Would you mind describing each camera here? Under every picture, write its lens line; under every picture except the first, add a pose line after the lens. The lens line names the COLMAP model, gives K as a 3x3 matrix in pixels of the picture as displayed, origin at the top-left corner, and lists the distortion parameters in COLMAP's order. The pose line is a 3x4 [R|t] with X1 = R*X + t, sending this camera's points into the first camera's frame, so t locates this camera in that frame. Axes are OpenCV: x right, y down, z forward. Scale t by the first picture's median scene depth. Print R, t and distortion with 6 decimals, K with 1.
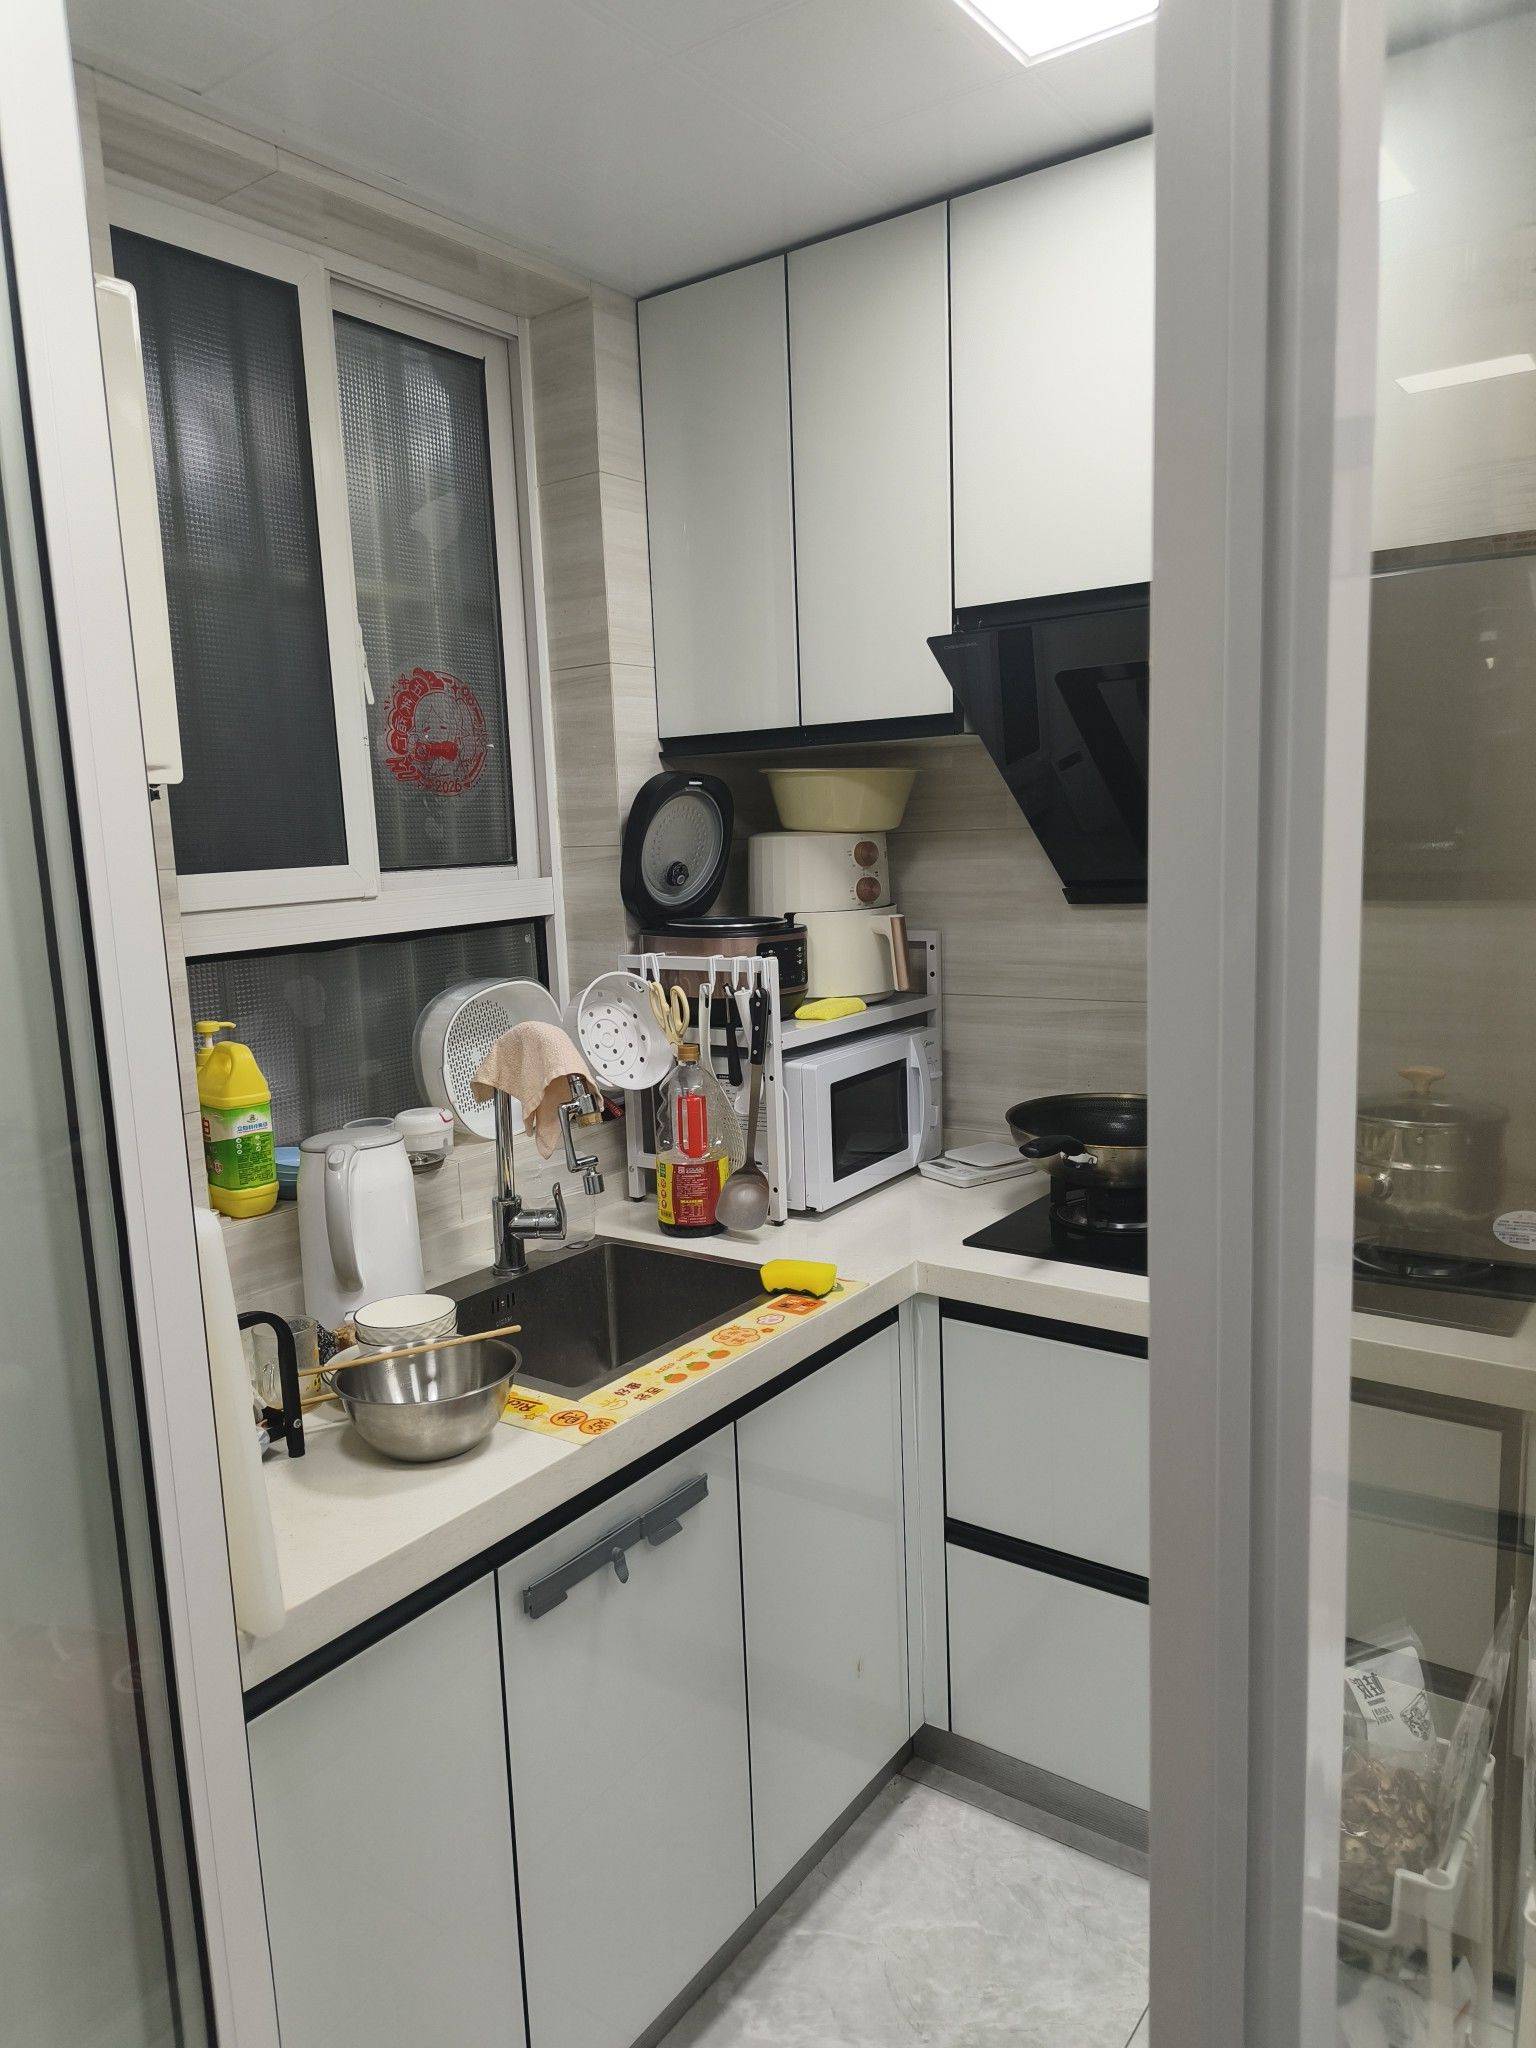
lens RADIAL K [[1408.0, 0, 759.3], [0, 1408.0, 1022.7], [0, 0, 1]] dist [0.040430, -0.035819]
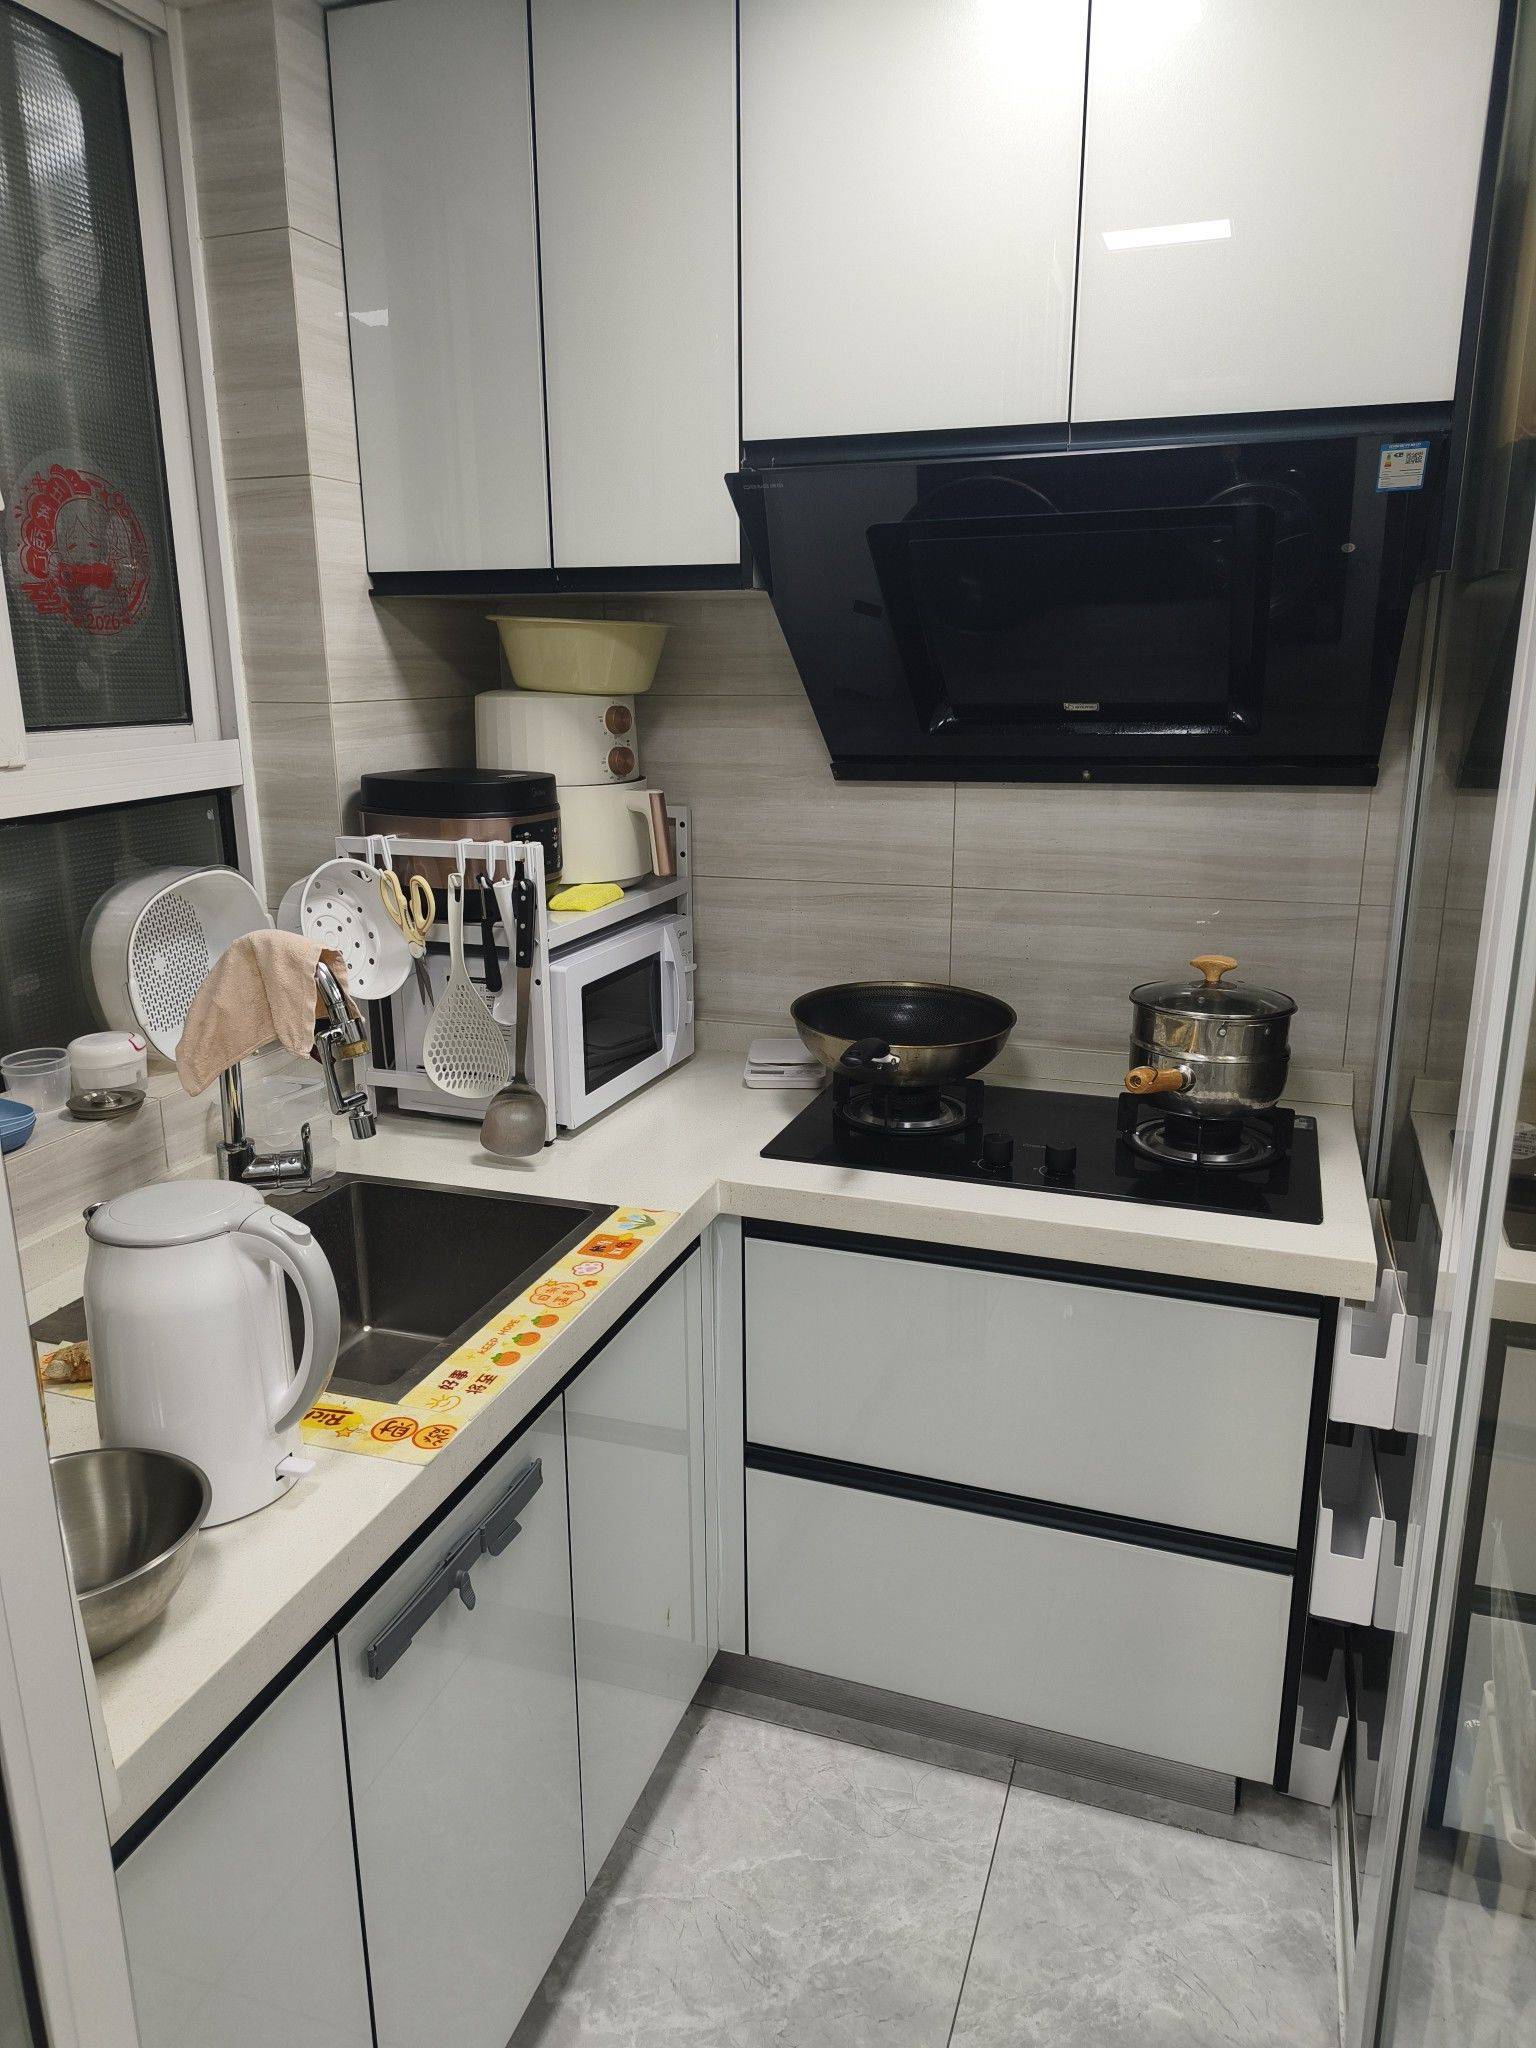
lens RADIAL K [[1408.0, 0, 777.2], [0, 1408.0, 1014.1], [0, 0, 1]] dist [0.040430, -0.035819]
pose [[0.956704, -0.038210, 0.288544, -0.107130], [0.008609, 0.994627, 0.103169, -0.030896], [-0.290935, -0.096218, 0.951892, 0.124275]]
